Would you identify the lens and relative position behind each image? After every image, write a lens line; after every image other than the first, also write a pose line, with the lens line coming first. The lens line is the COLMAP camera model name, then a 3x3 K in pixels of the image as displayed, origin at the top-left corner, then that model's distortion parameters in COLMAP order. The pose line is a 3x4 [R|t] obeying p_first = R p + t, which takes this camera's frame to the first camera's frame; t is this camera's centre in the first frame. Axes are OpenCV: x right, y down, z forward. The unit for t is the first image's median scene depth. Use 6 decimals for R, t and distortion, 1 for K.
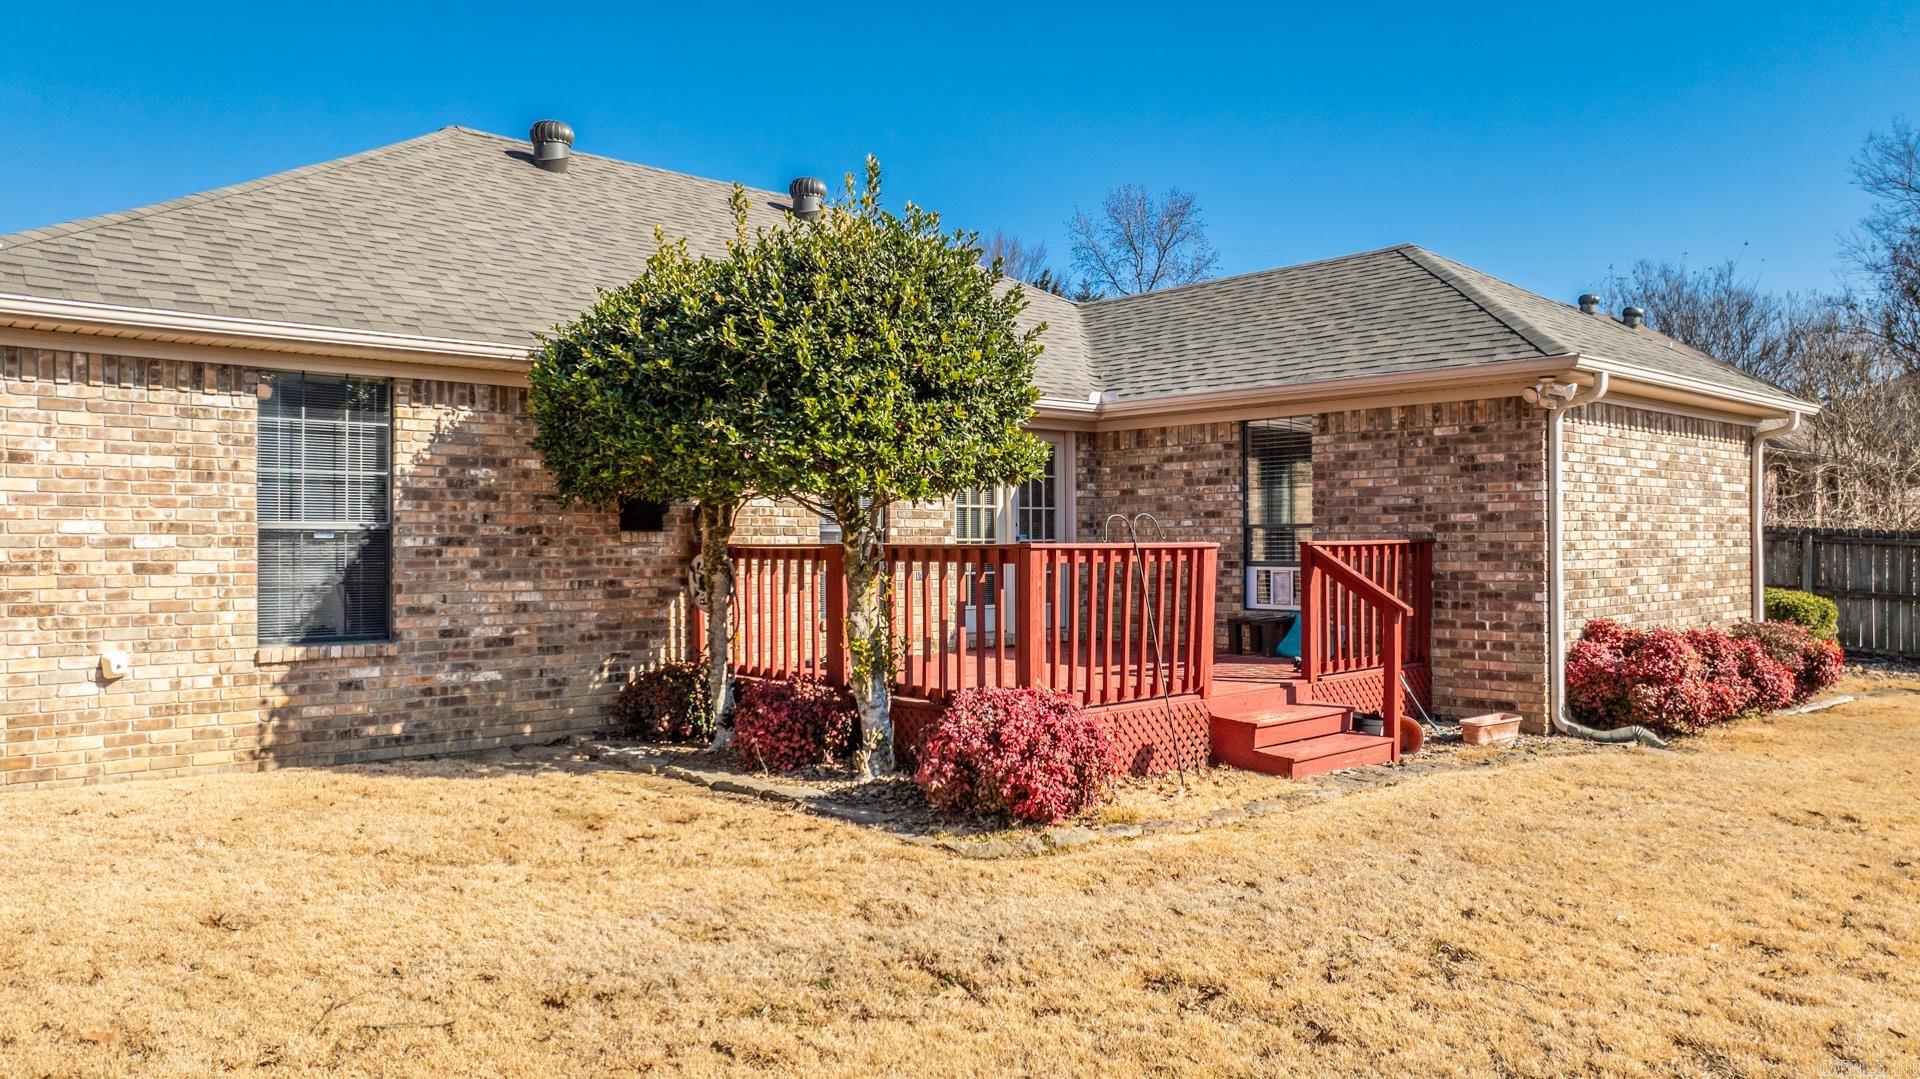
lens RADIAL K [[1355.4, 0, 947.5], [0, 1355.4, 542.8], [0, 0, 1]] dist [-0.012127, 0.021205]
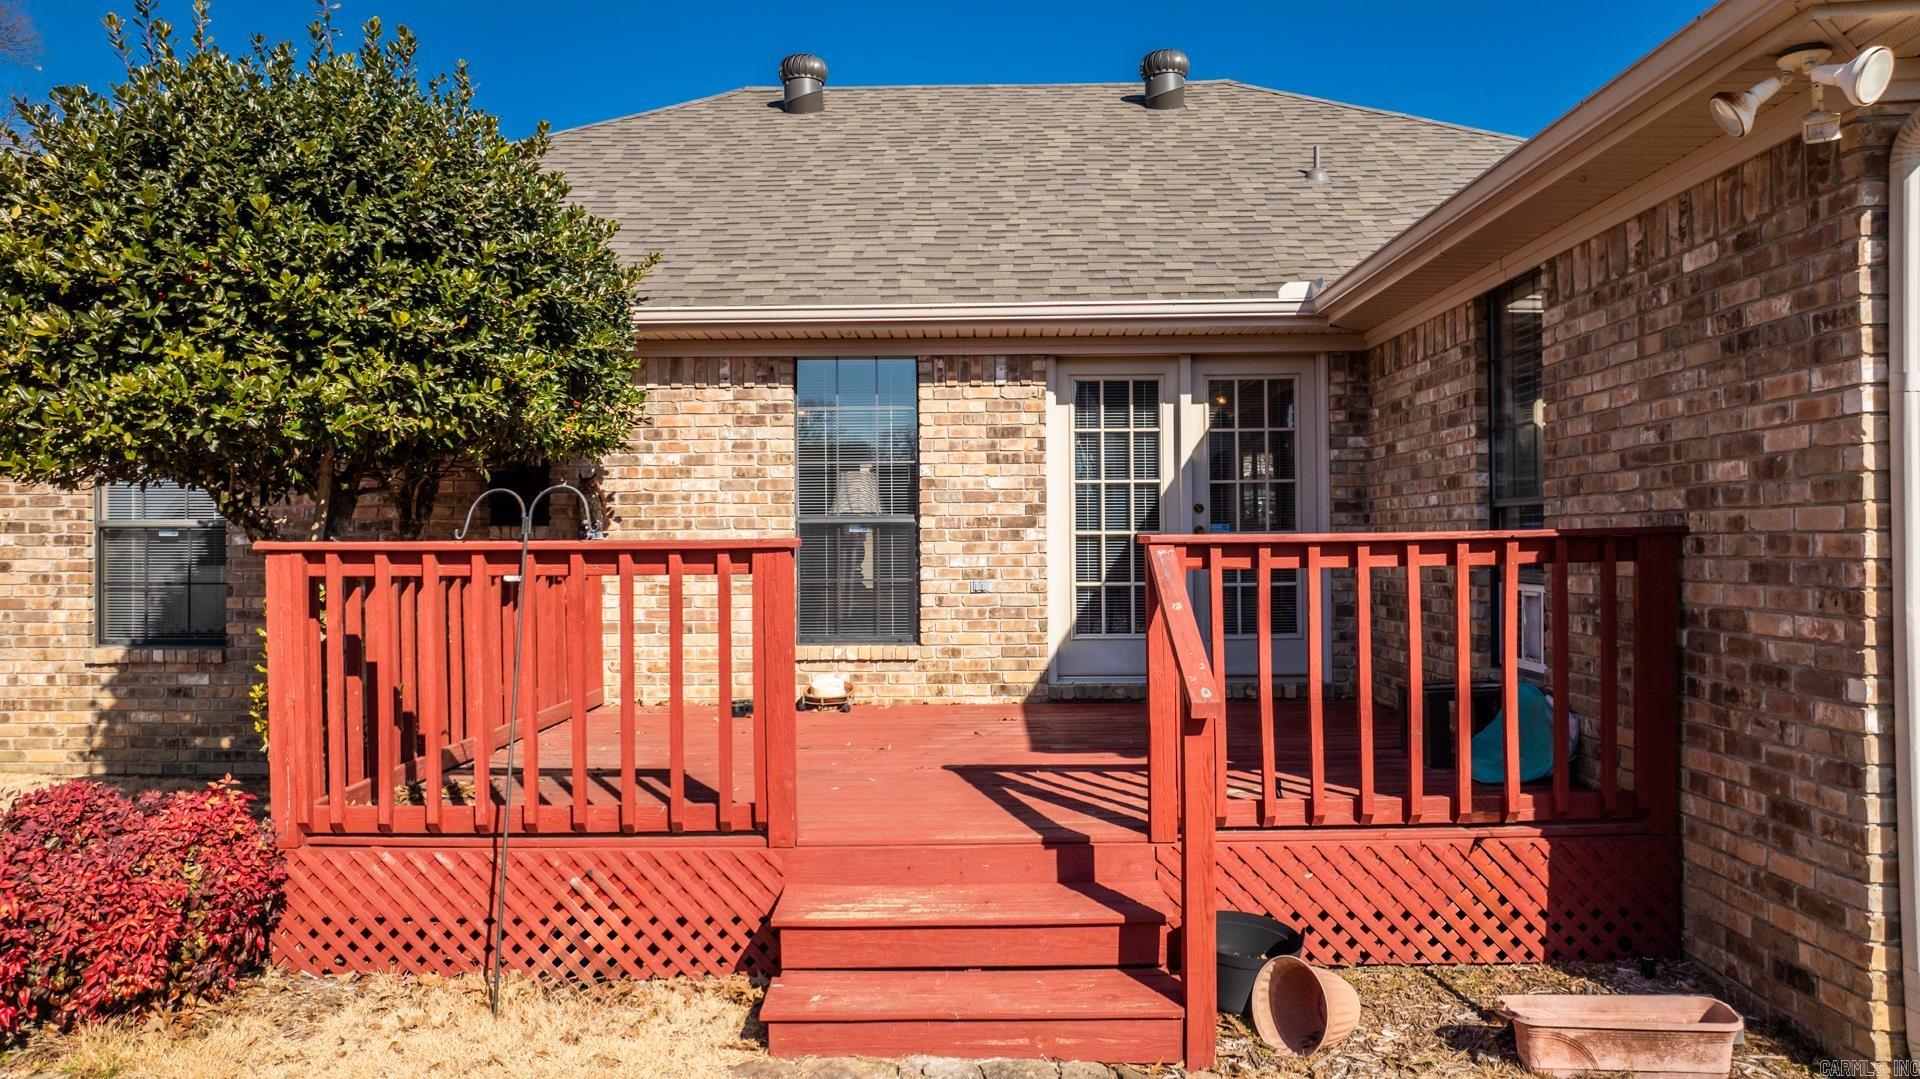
lens RADIAL K [[1355.4, 0, 957.0], [0, 1355.4, 537.4], [0, 0, 1]] dist [-0.012127, 0.021205]
pose [[0.725441, -0.002567, -0.688280, 0.481607], [0.003962, 0.999992, 0.000446, -0.000596], [0.688273, -0.003050, 0.725445, 0.553043]]
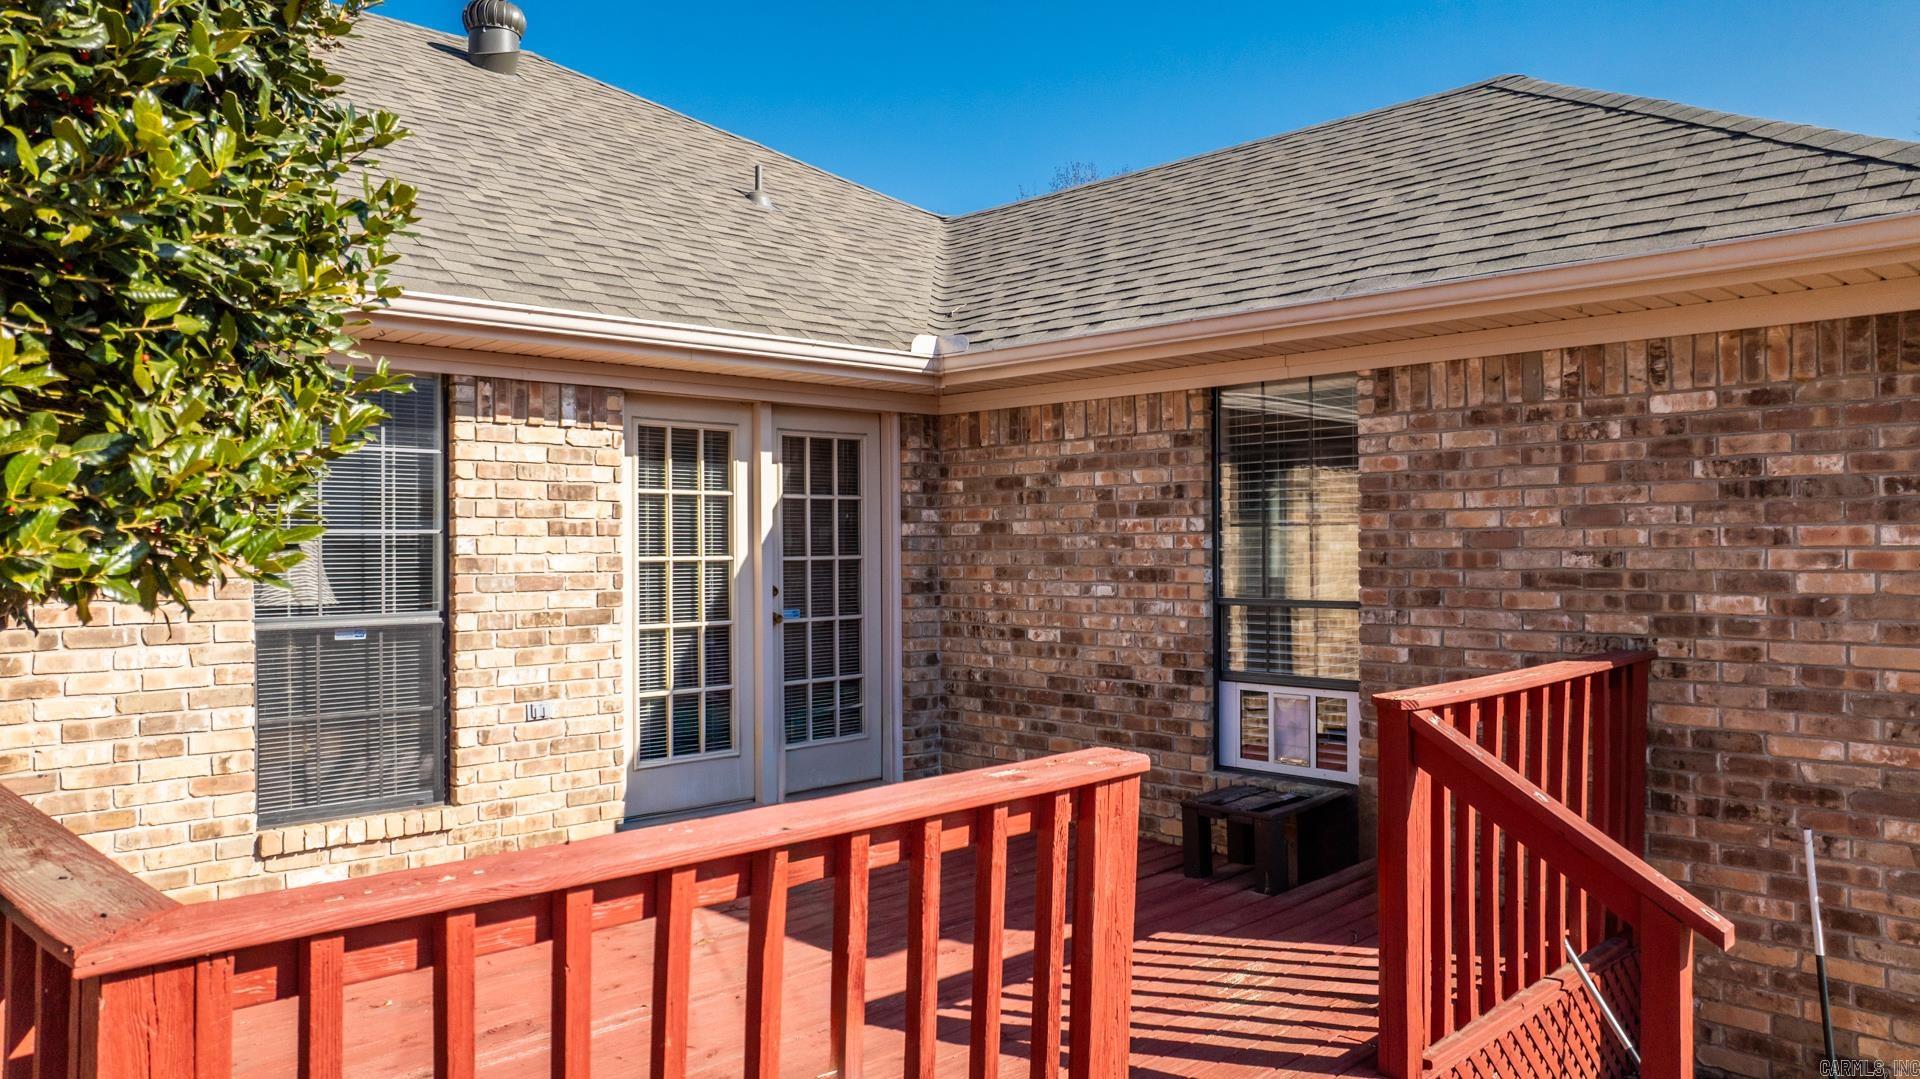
lens RADIAL K [[1355.4, 0, 953.6], [0, 1355.4, 538.6], [0, 0, 1]] dist [-0.012127, 0.021205]
pose [[0.999436, -0.000877, 0.033570, 0.120821], [0.001022, 0.999990, -0.004310, -0.037326], [-0.033566, 0.004342, 0.999427, 0.573348]]
